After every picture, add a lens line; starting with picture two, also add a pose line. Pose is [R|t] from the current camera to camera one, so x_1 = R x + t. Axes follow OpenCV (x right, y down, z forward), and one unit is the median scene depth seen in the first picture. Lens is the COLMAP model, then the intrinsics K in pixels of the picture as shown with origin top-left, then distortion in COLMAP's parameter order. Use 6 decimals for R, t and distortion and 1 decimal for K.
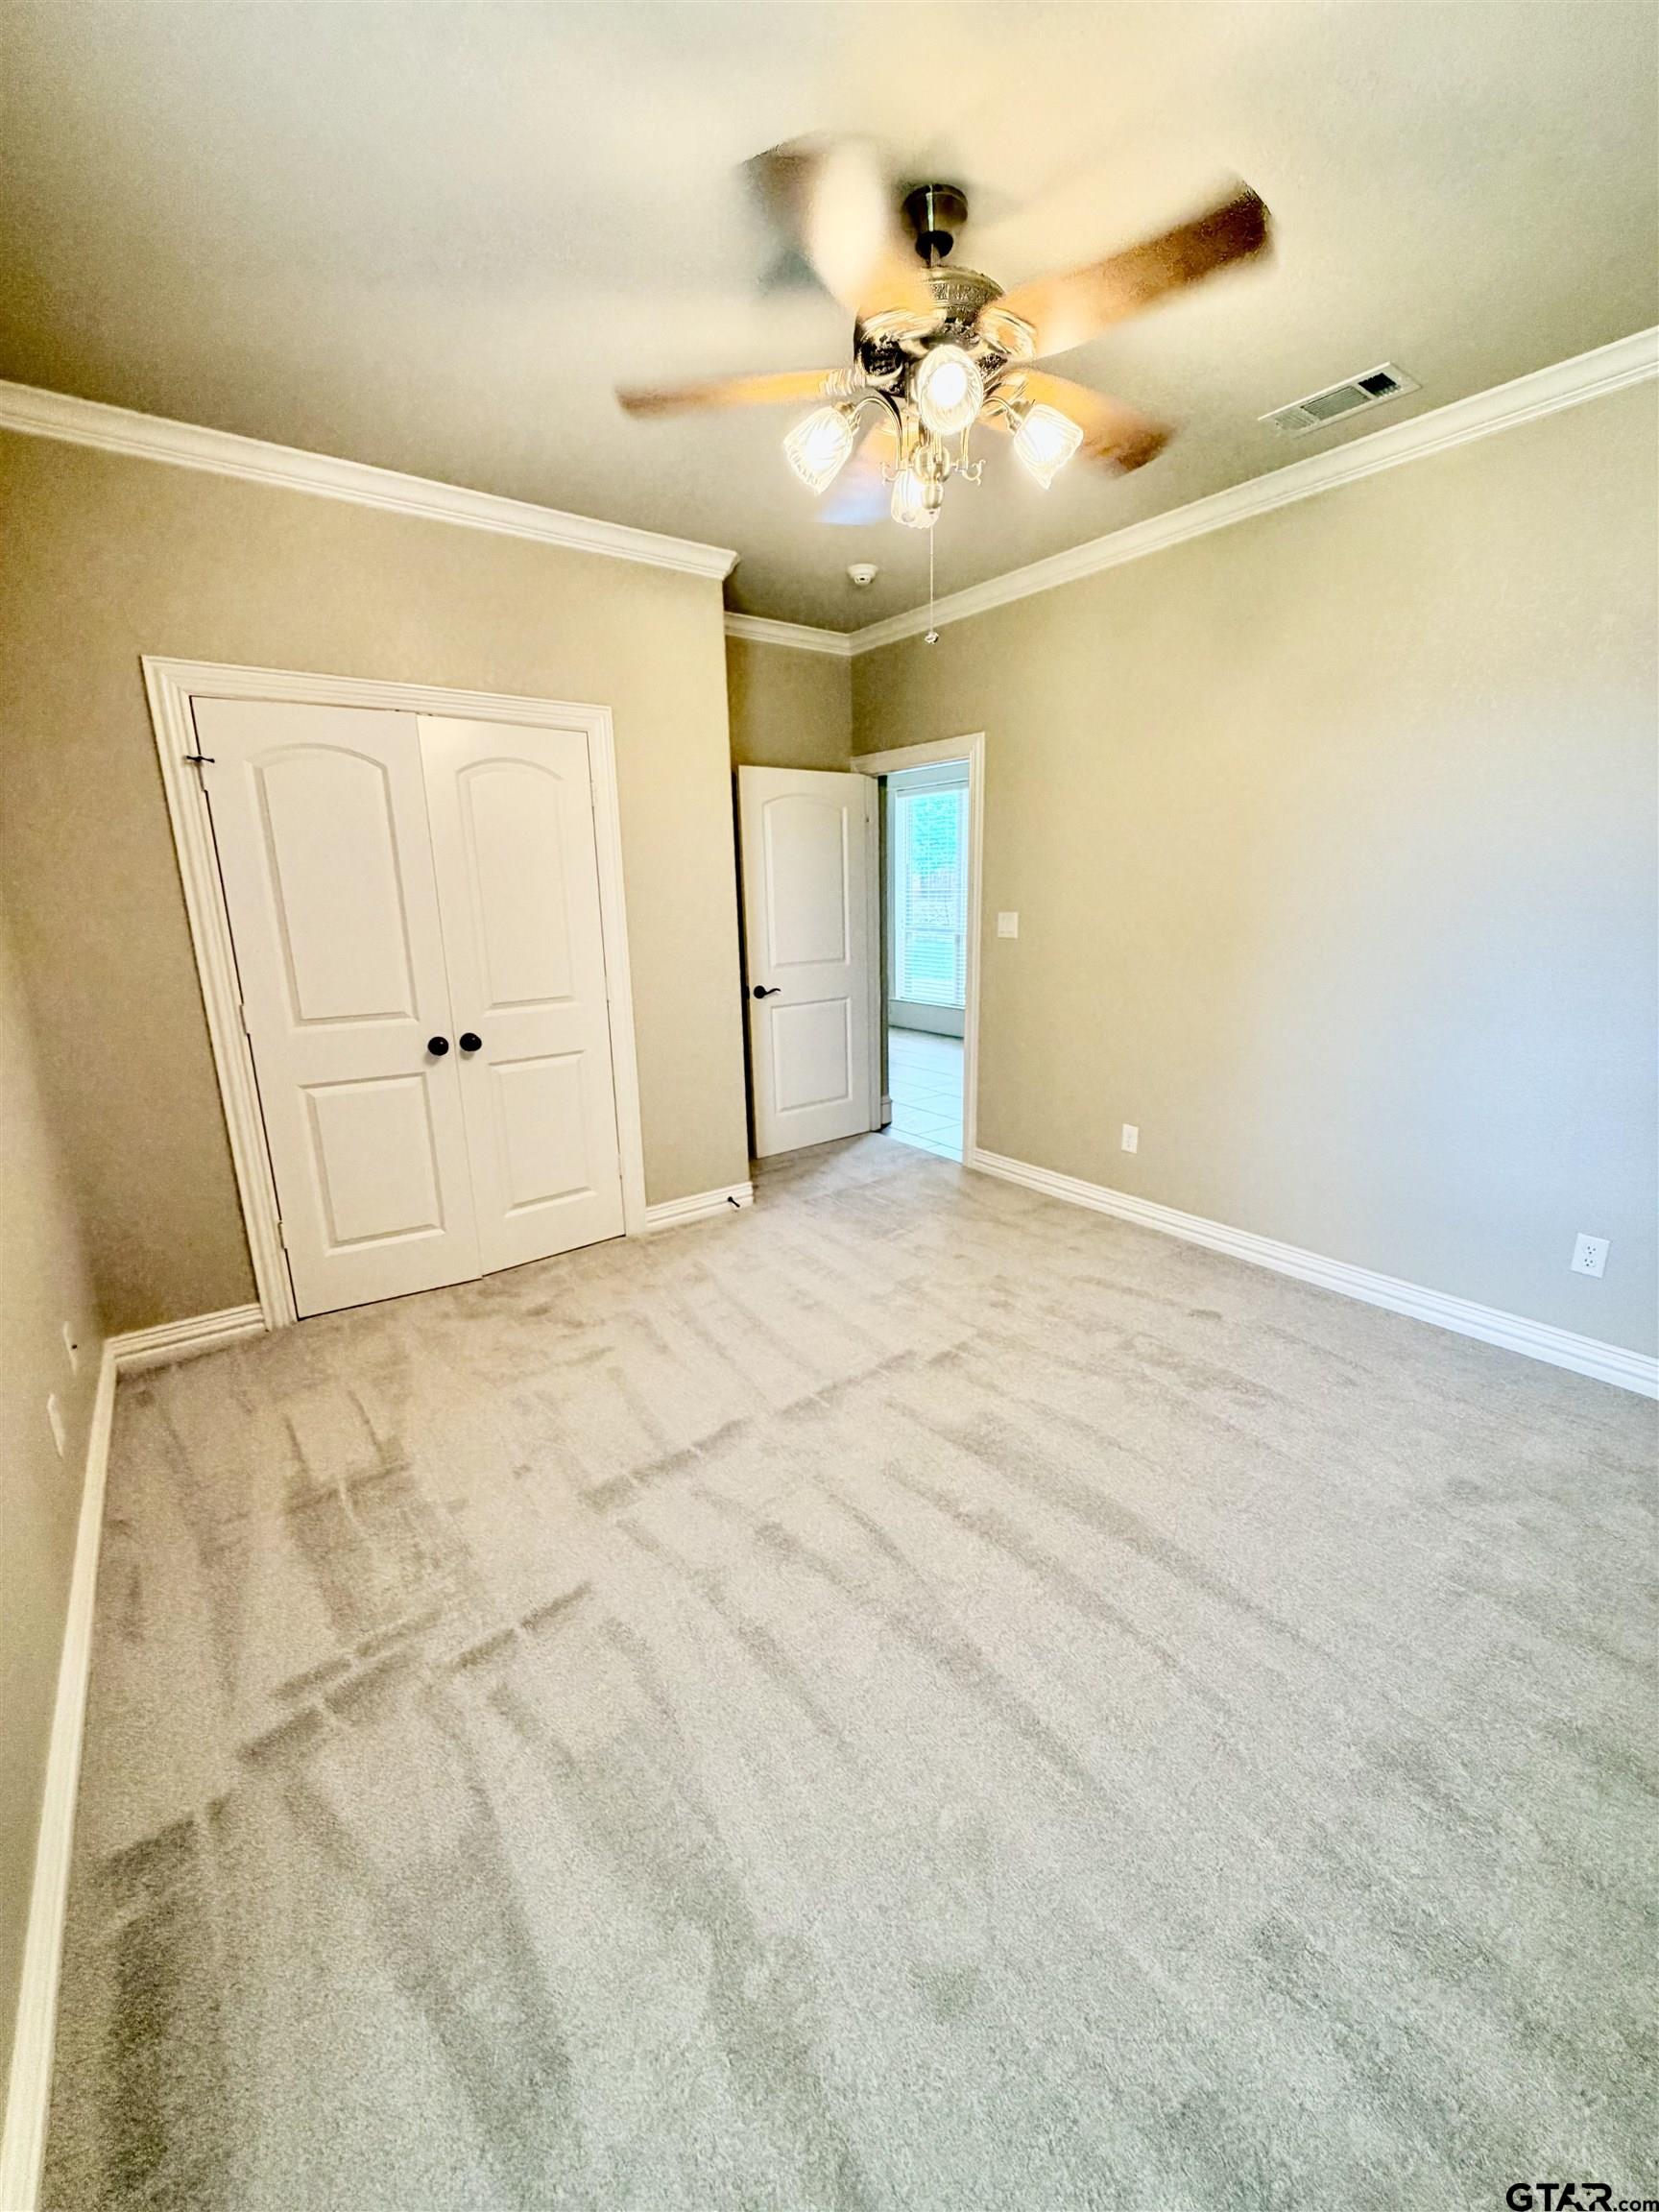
lens RADIAL K [[880.2, 0, 830.1], [0, 880.2, 1088.6], [0, 0, 1]] dist [-0.001117, -0.000088]
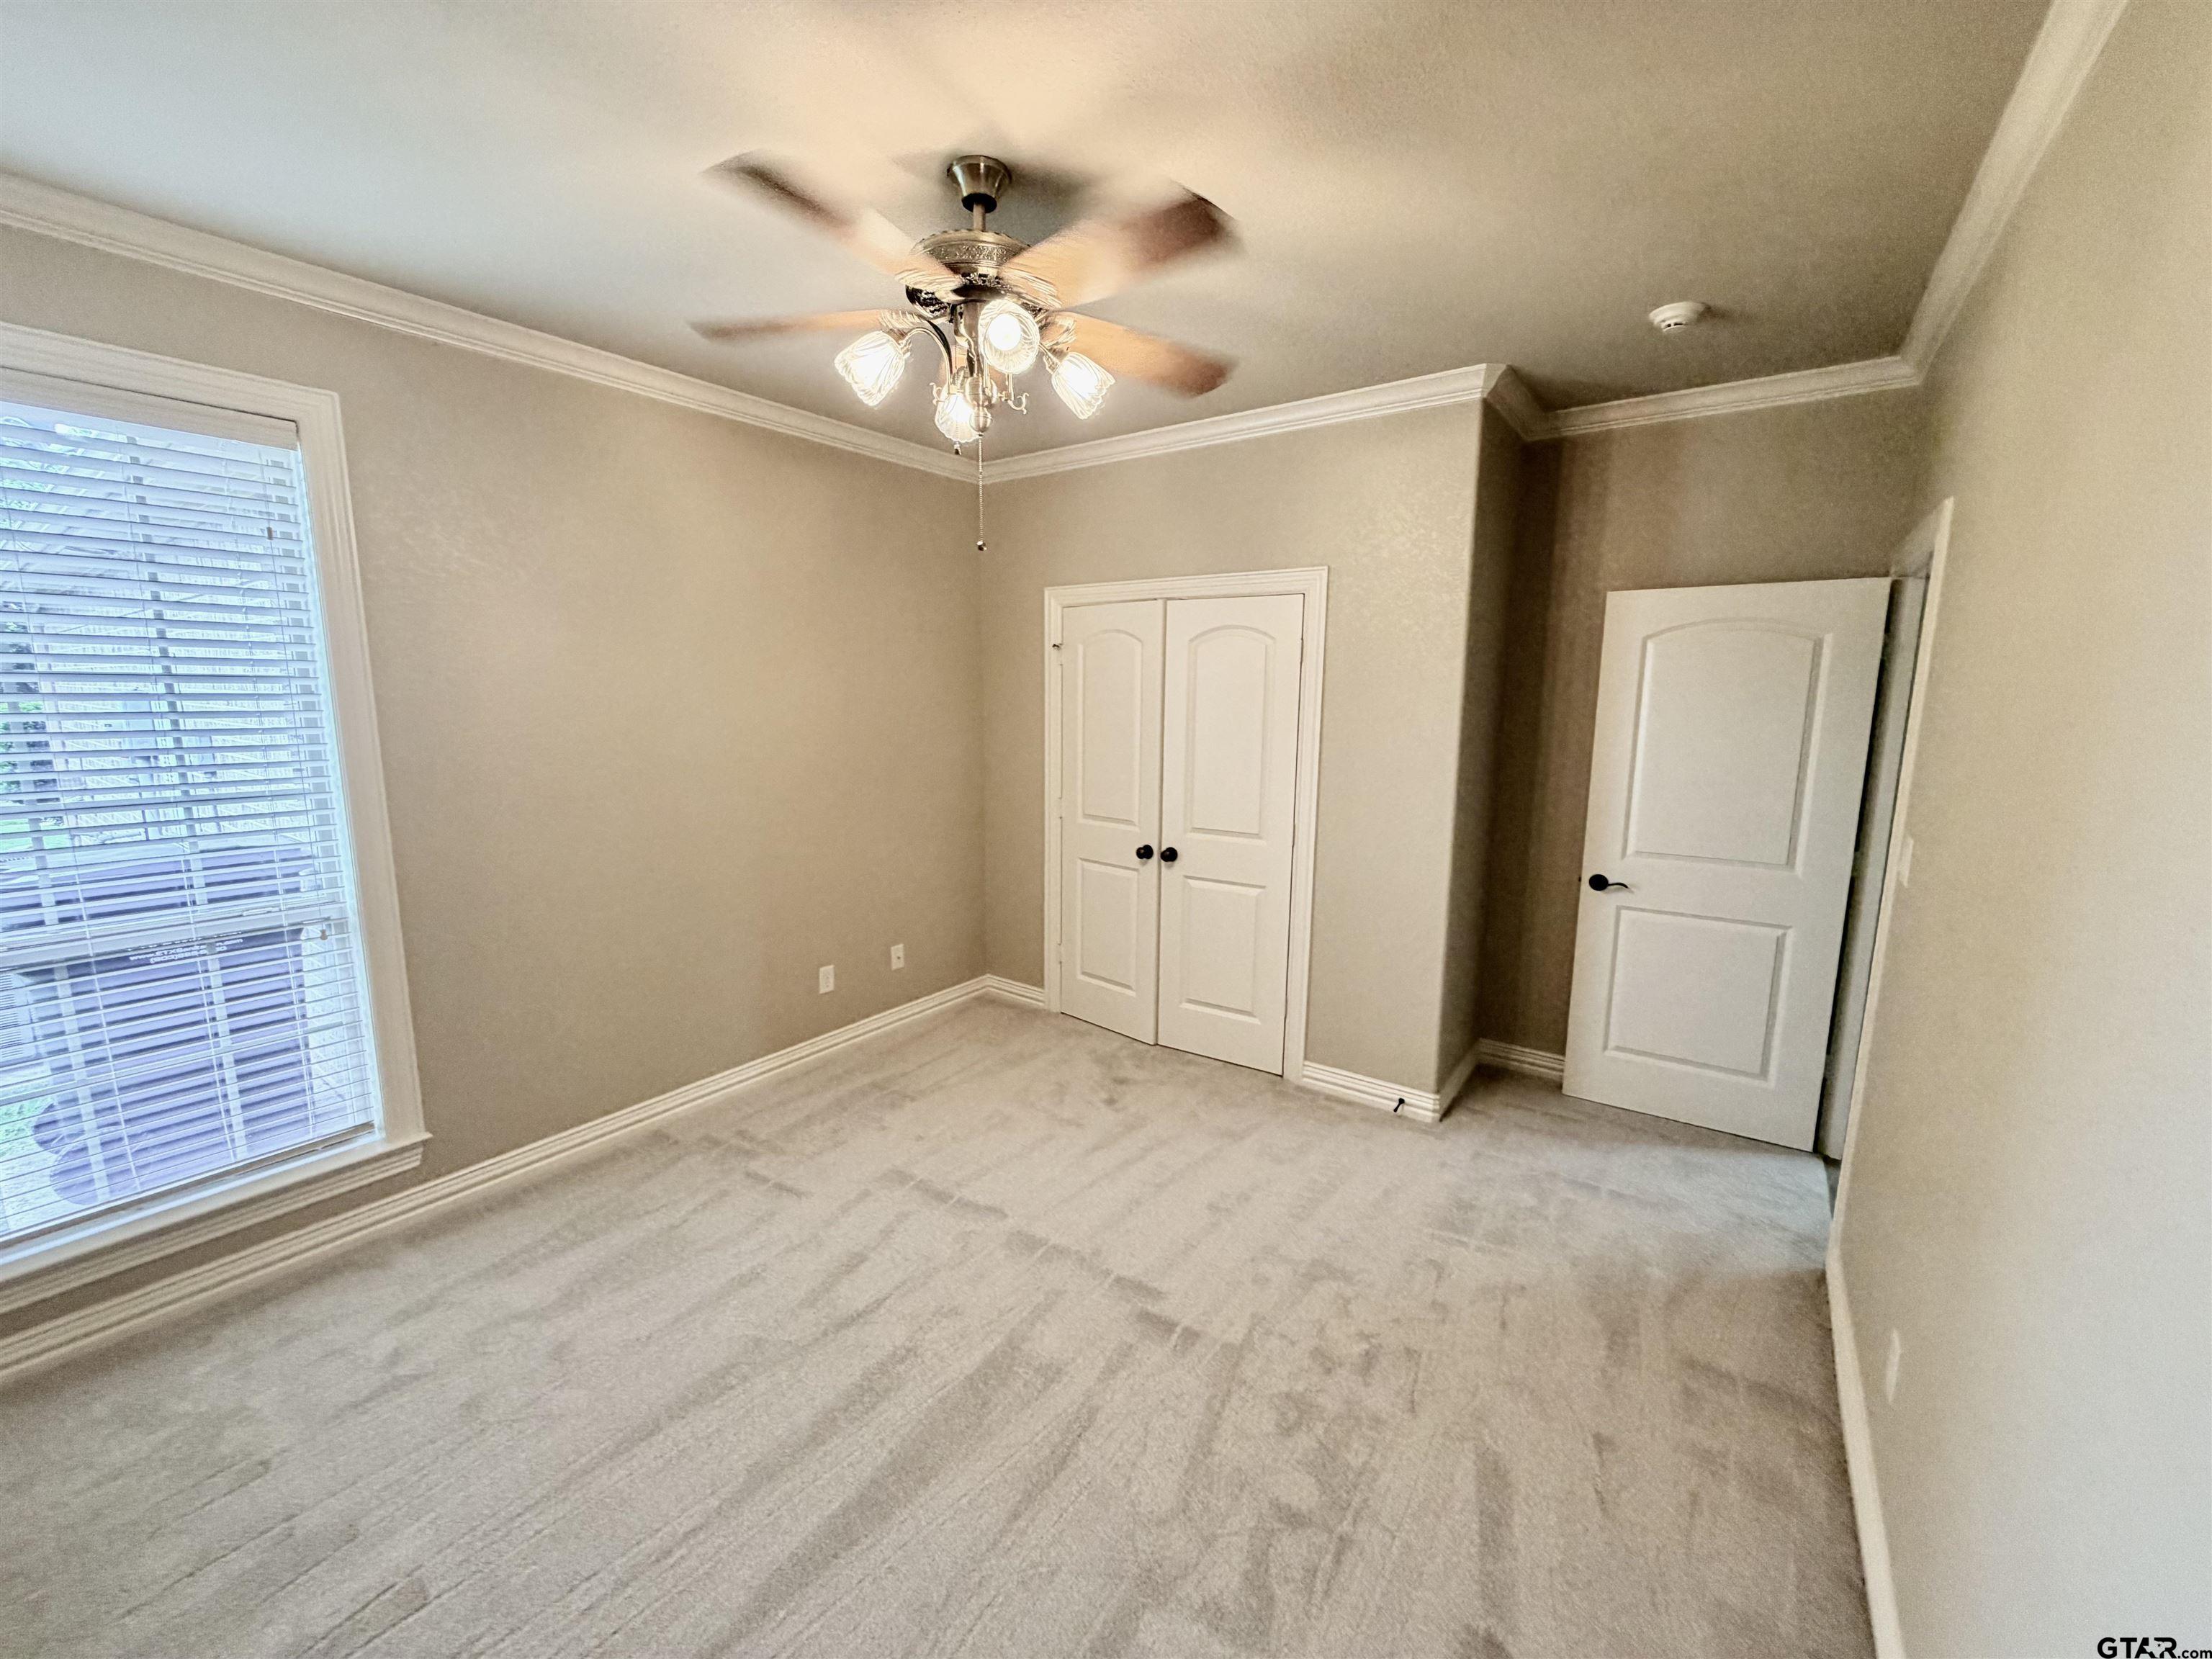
lens RADIAL K [[880.2, 0, 1110.5], [0, 880.2, 830.4], [0, 0, 1]] dist [-0.001117, -0.000088]
pose [[0.296490, 0.173161, -0.939207, 0.757353], [-0.229508, 0.967525, 0.105930, -0.209081], [0.927049, 0.184148, 0.326604, 0.546899]]
